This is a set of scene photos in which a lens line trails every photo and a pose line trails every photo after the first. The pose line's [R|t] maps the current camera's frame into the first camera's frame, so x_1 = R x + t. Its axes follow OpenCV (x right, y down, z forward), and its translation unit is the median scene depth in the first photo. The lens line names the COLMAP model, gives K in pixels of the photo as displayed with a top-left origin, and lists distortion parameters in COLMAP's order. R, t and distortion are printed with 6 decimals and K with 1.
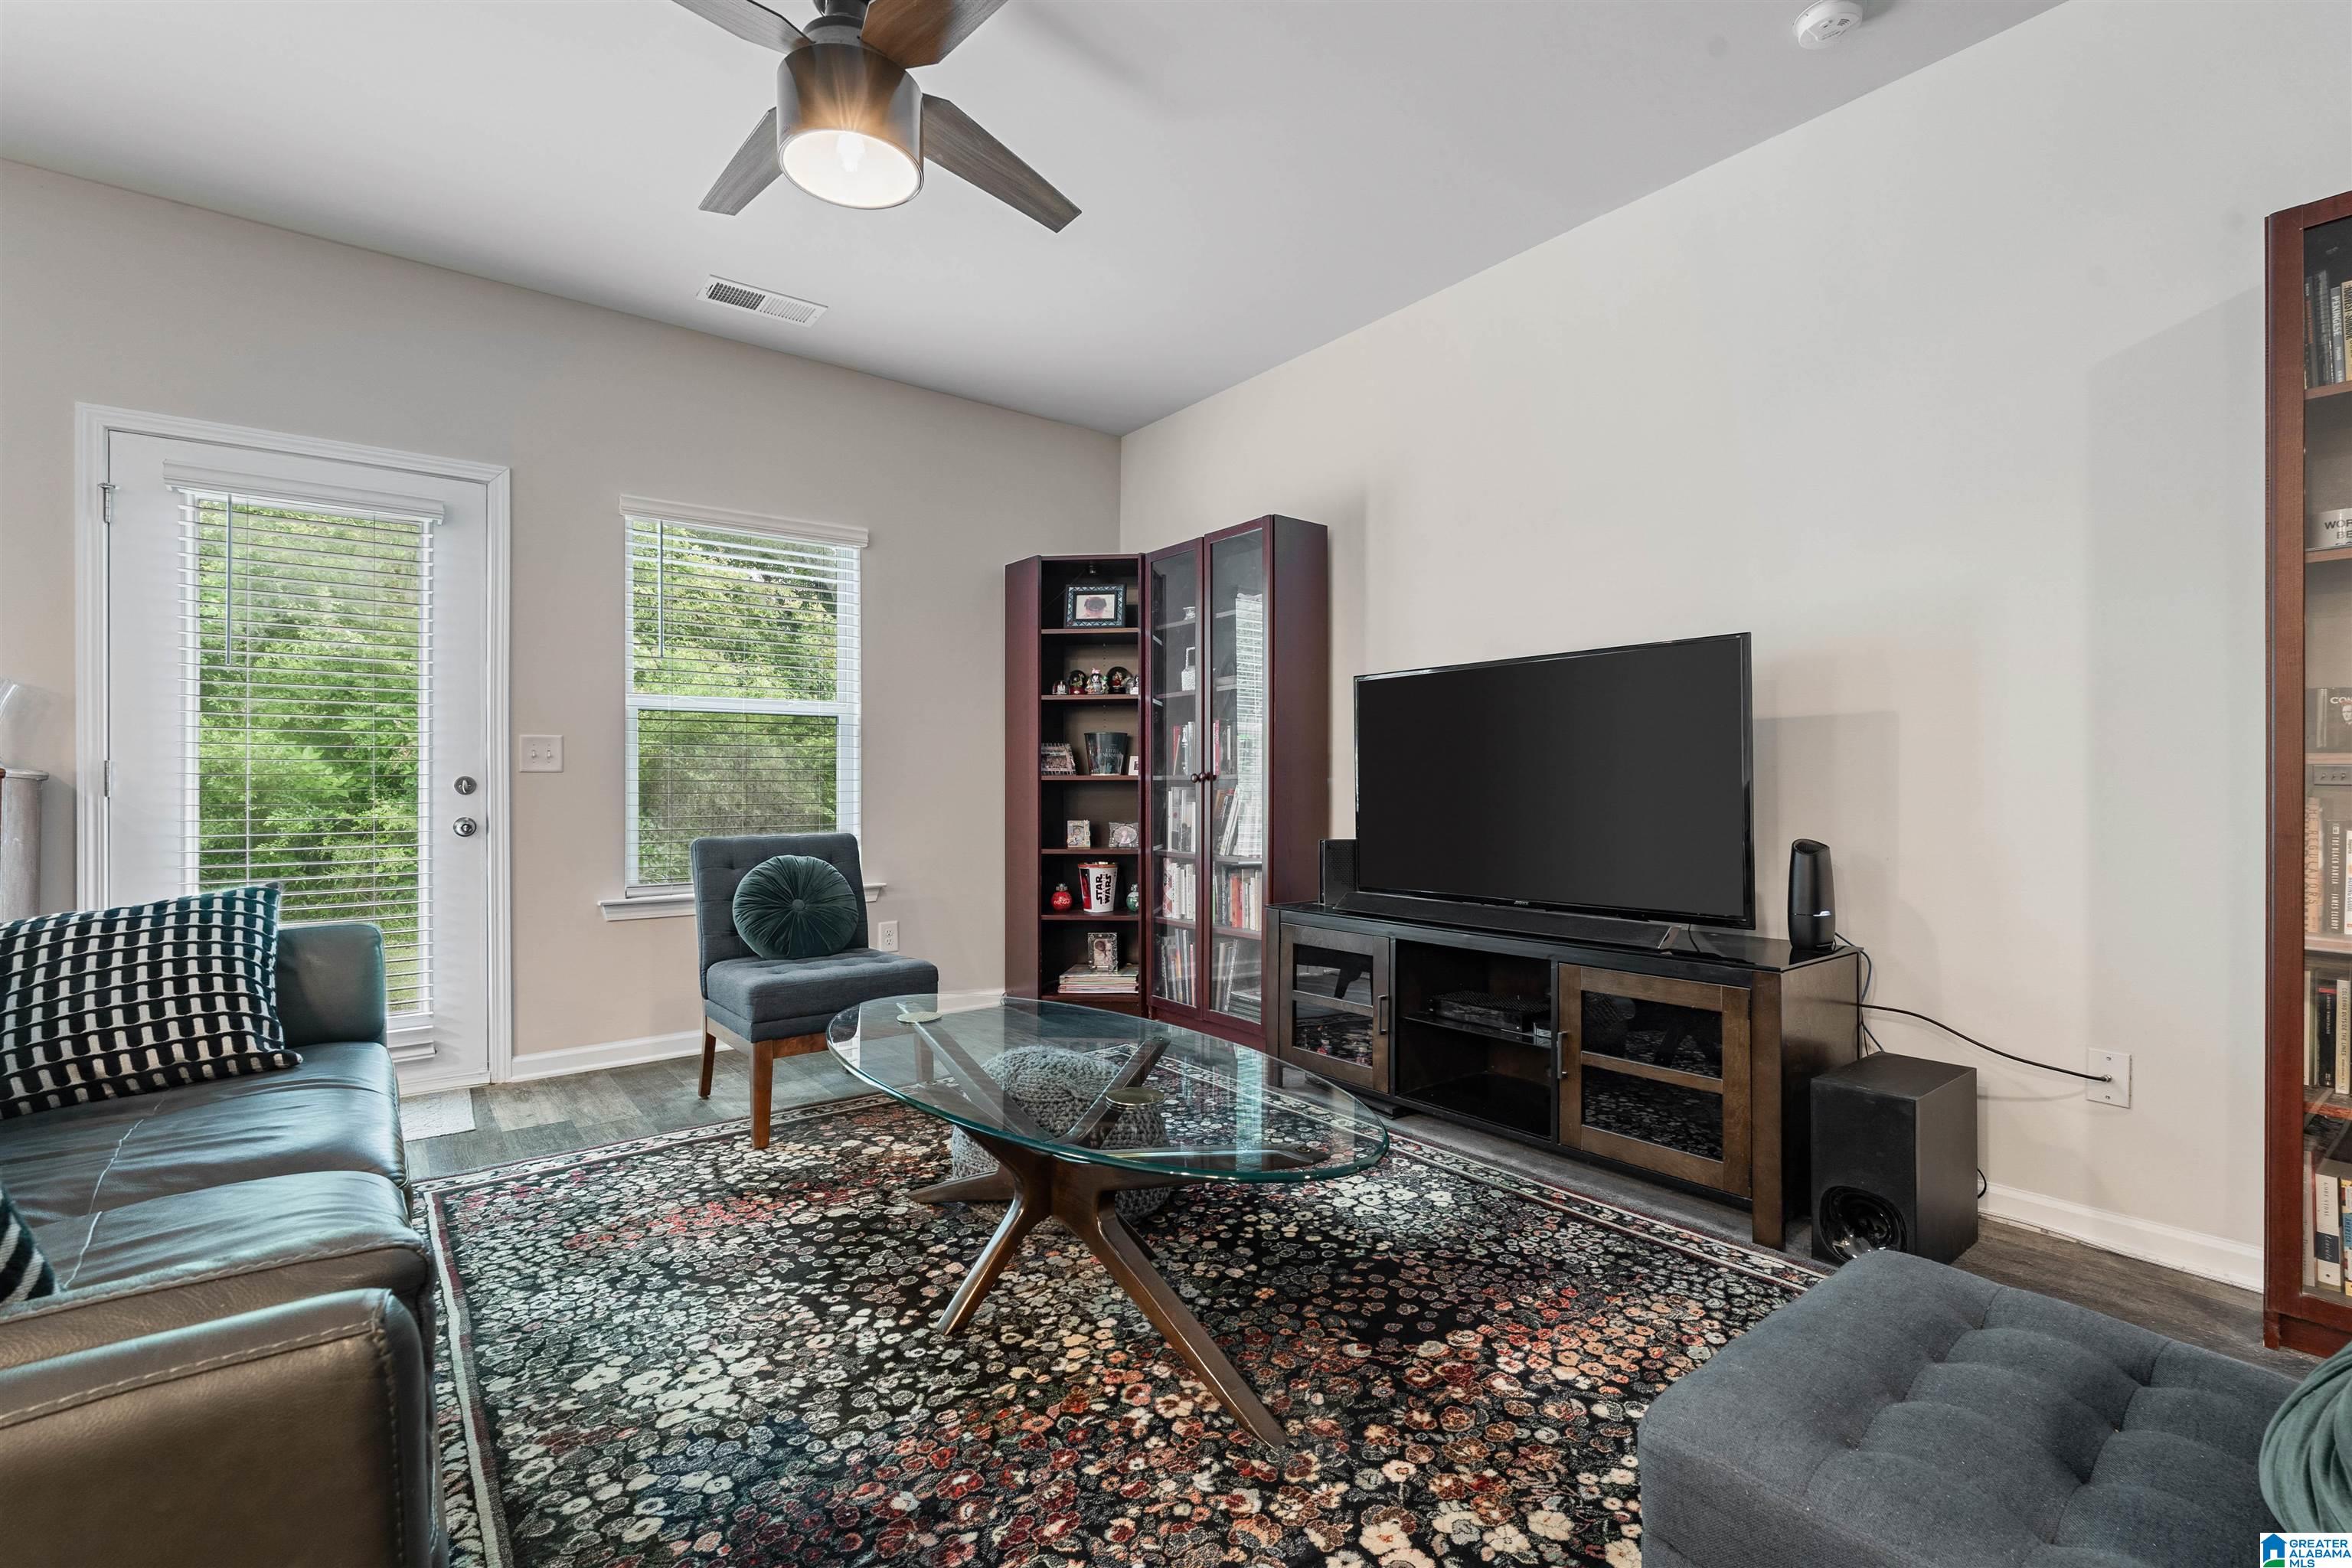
lens RADIAL K [[1069.3, 0, 1180.6], [0, 1069.3, 770.6], [0, 0, 1]] dist [0.002334, -0.000958]
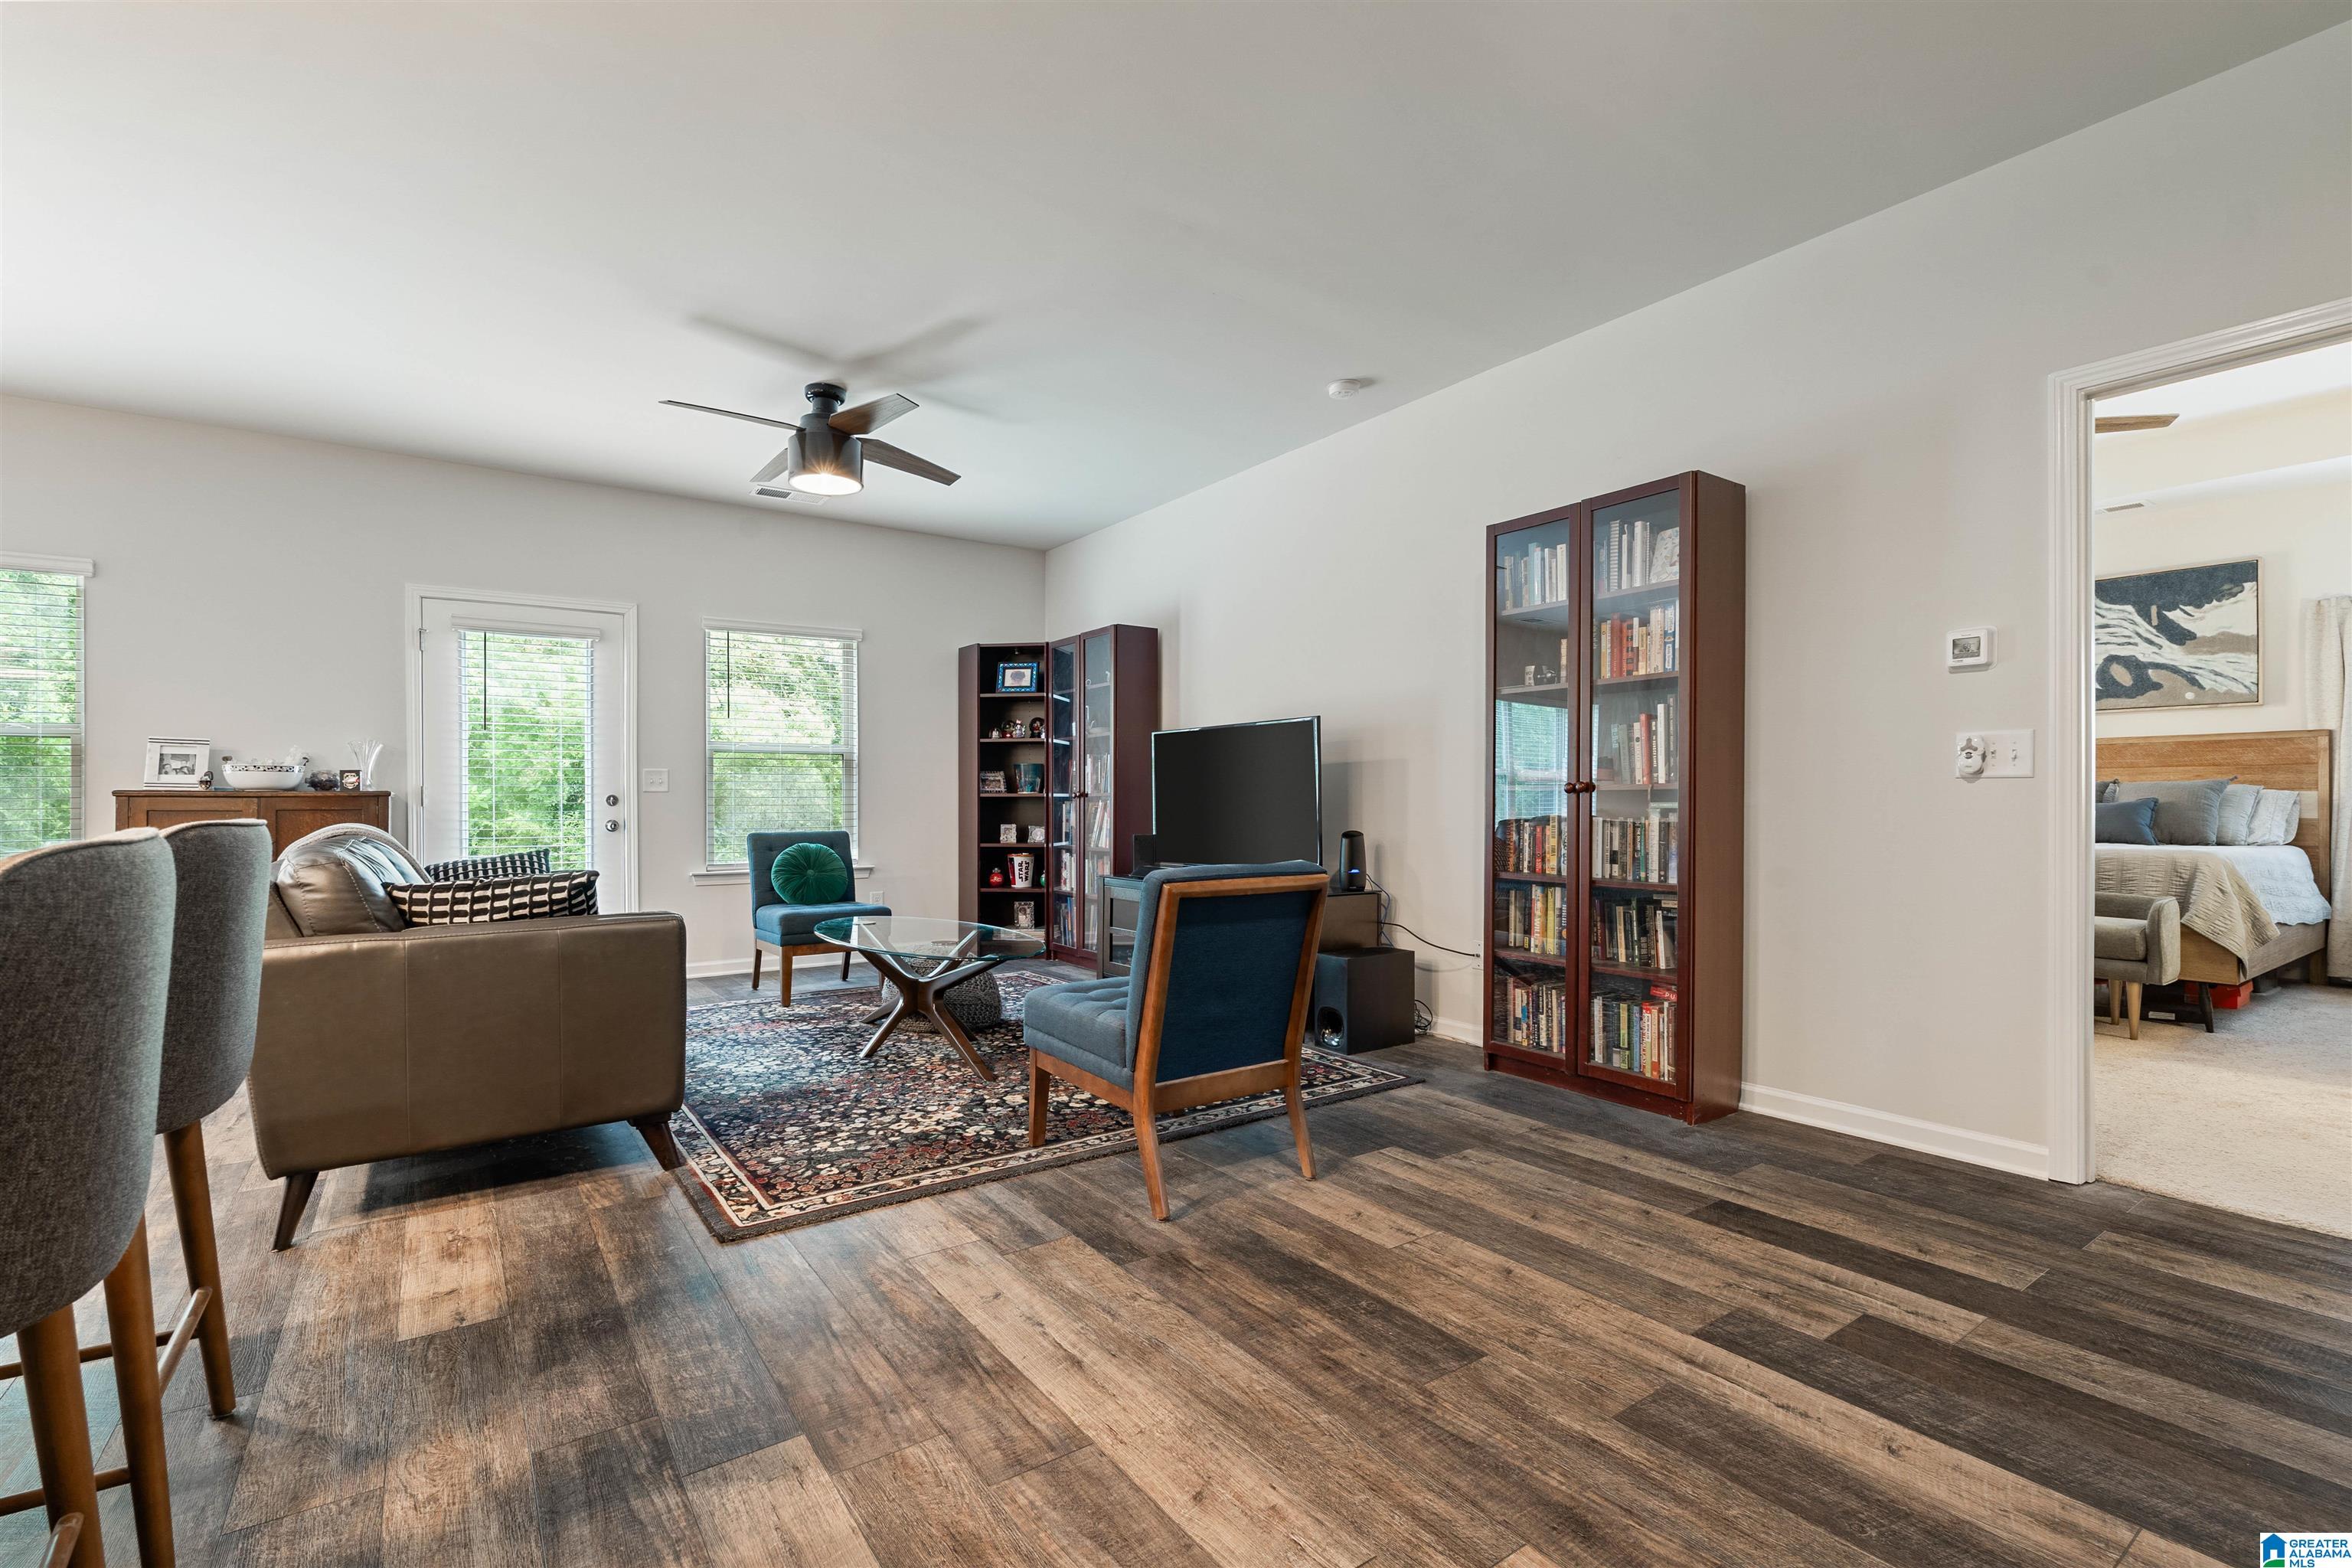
lens RADIAL K [[1069.3, 0, 1170.0], [0, 1069.3, 795.6], [0, 0, 1]] dist [0.002334, -0.000958]
pose [[0.998569, 0.001096, -0.053466, 0.213648], [-0.000541, 0.999946, 0.010397, -0.008229], [0.053474, -0.010353, 0.998516, -0.462703]]
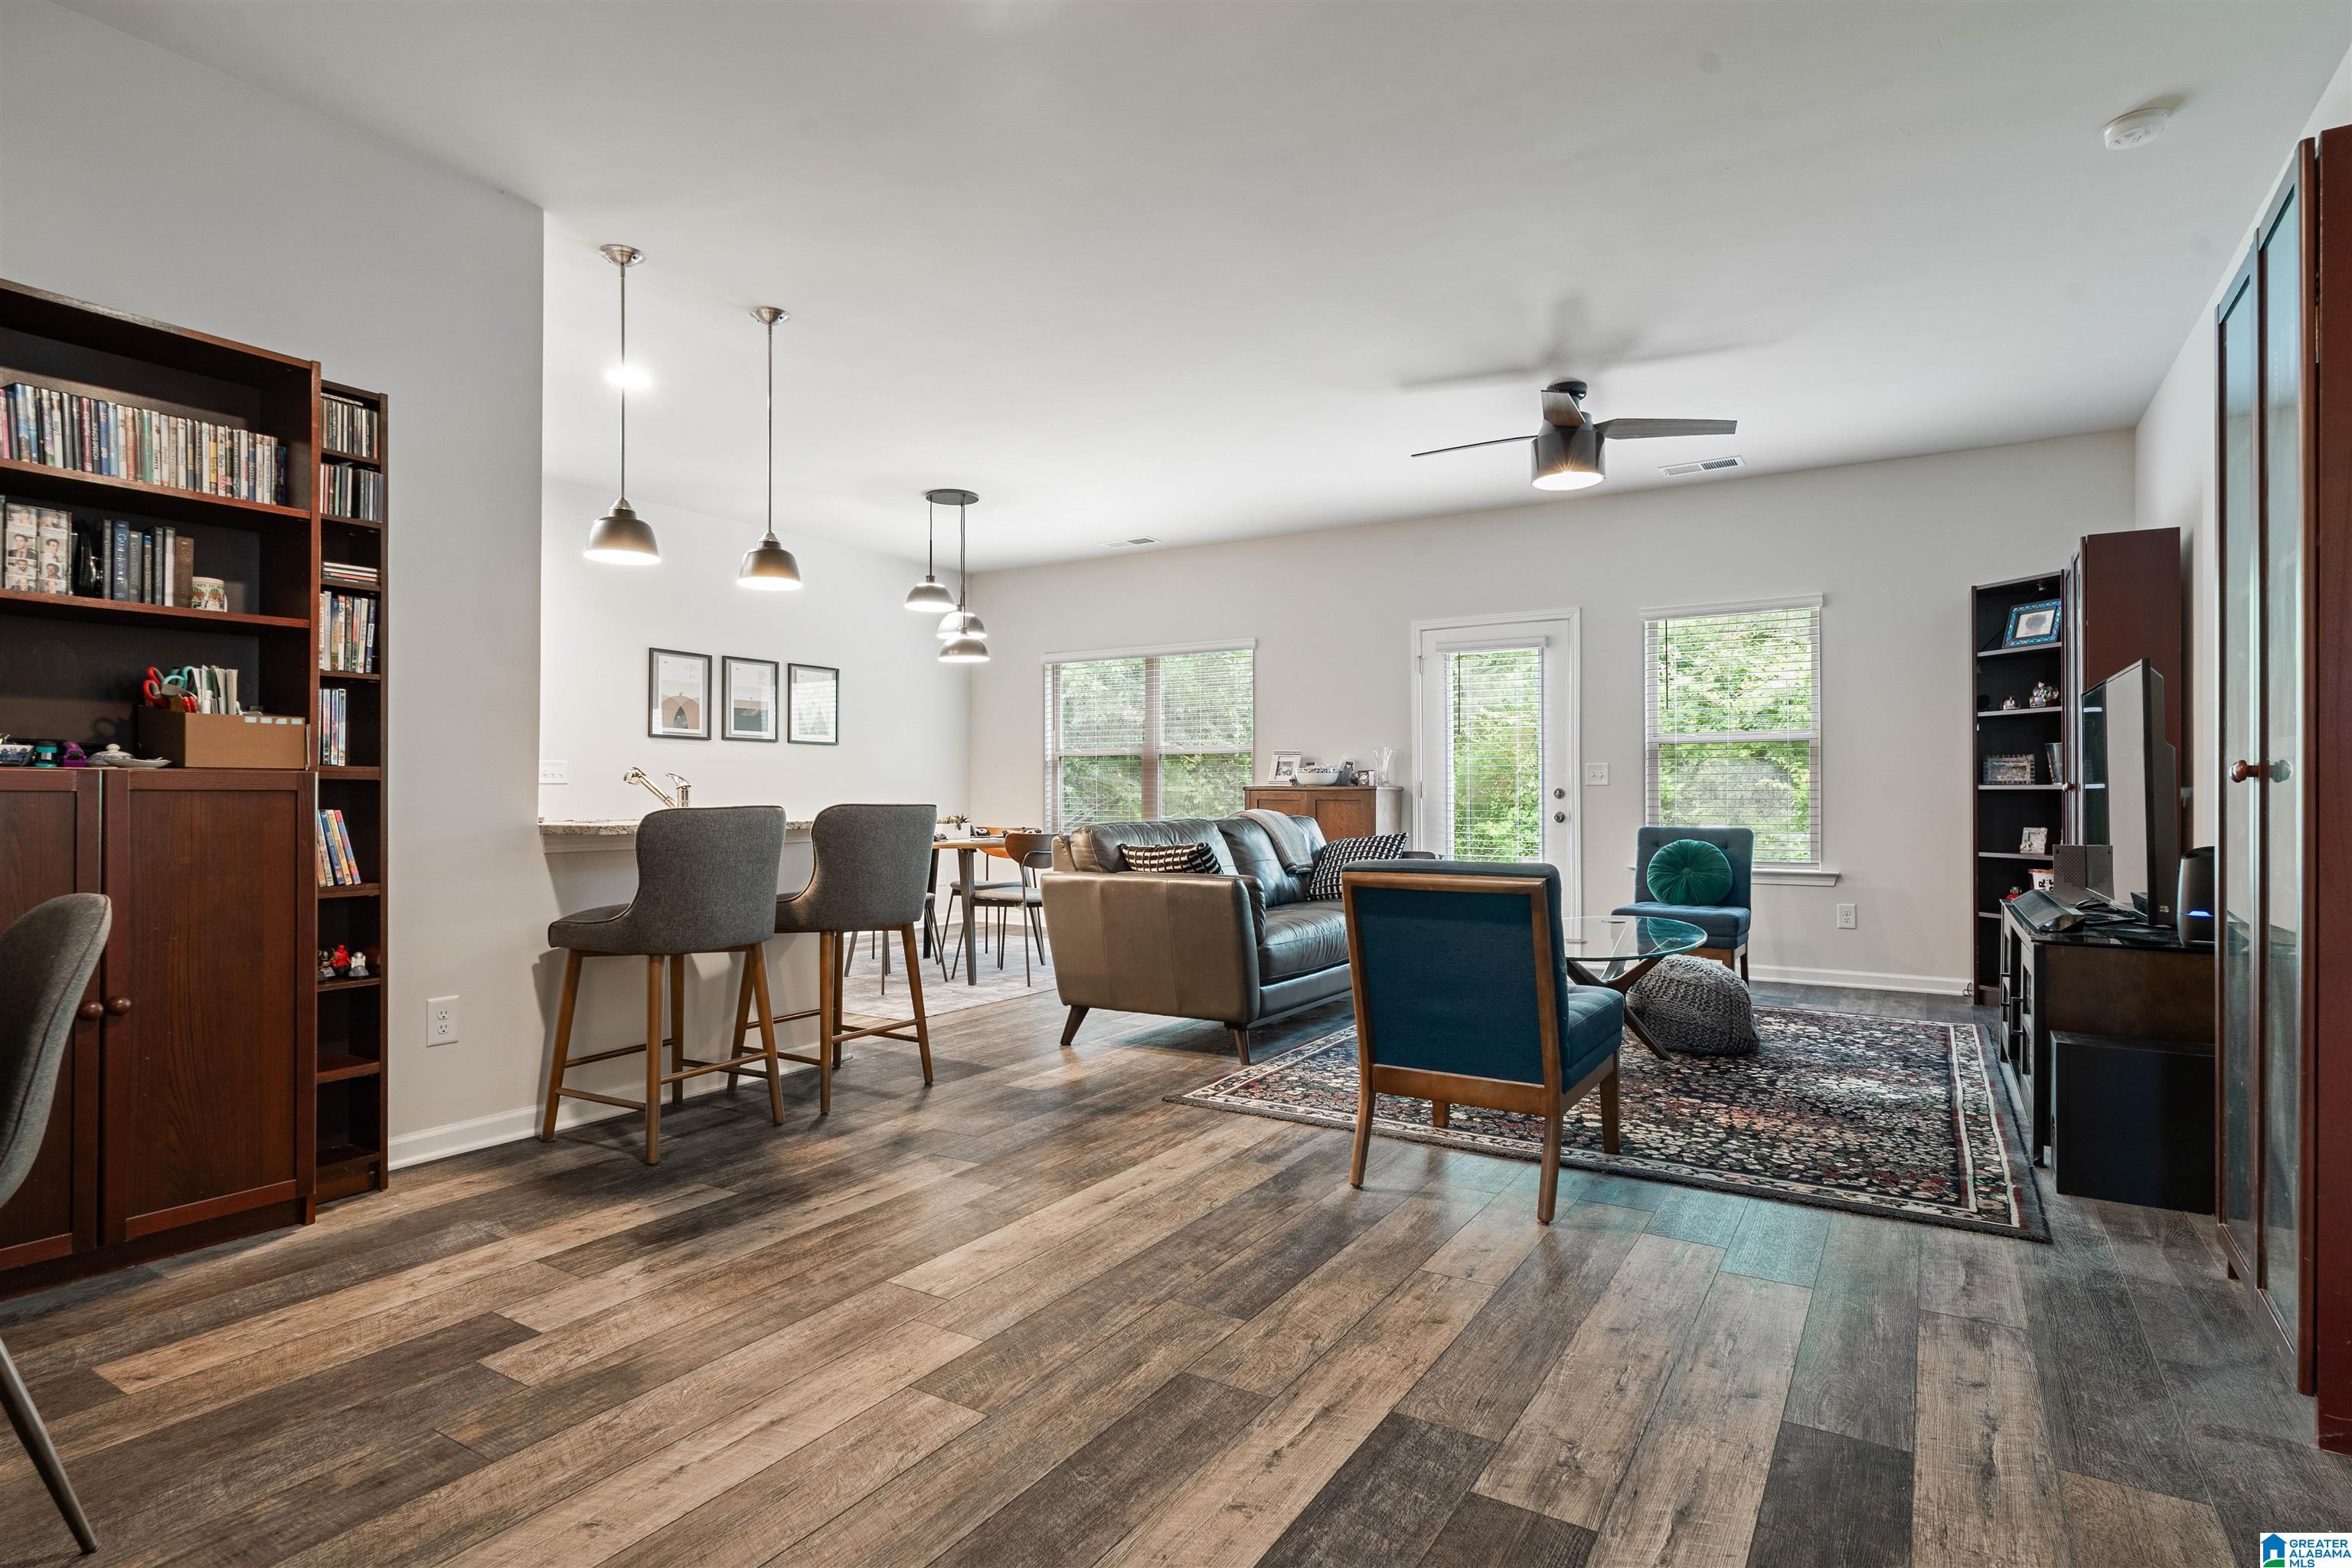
lens RADIAL K [[1262.5, 0, 1164.0], [0, 1262.5, 787.7], [0, 0, 1]] dist [0.003129, 0.001389]
pose [[0.308956, -0.001502, -0.951075, 0.869898], [0.011861, 0.999927, 0.002274, -0.006286], [0.951002, -0.011983, 0.308951, -0.203924]]
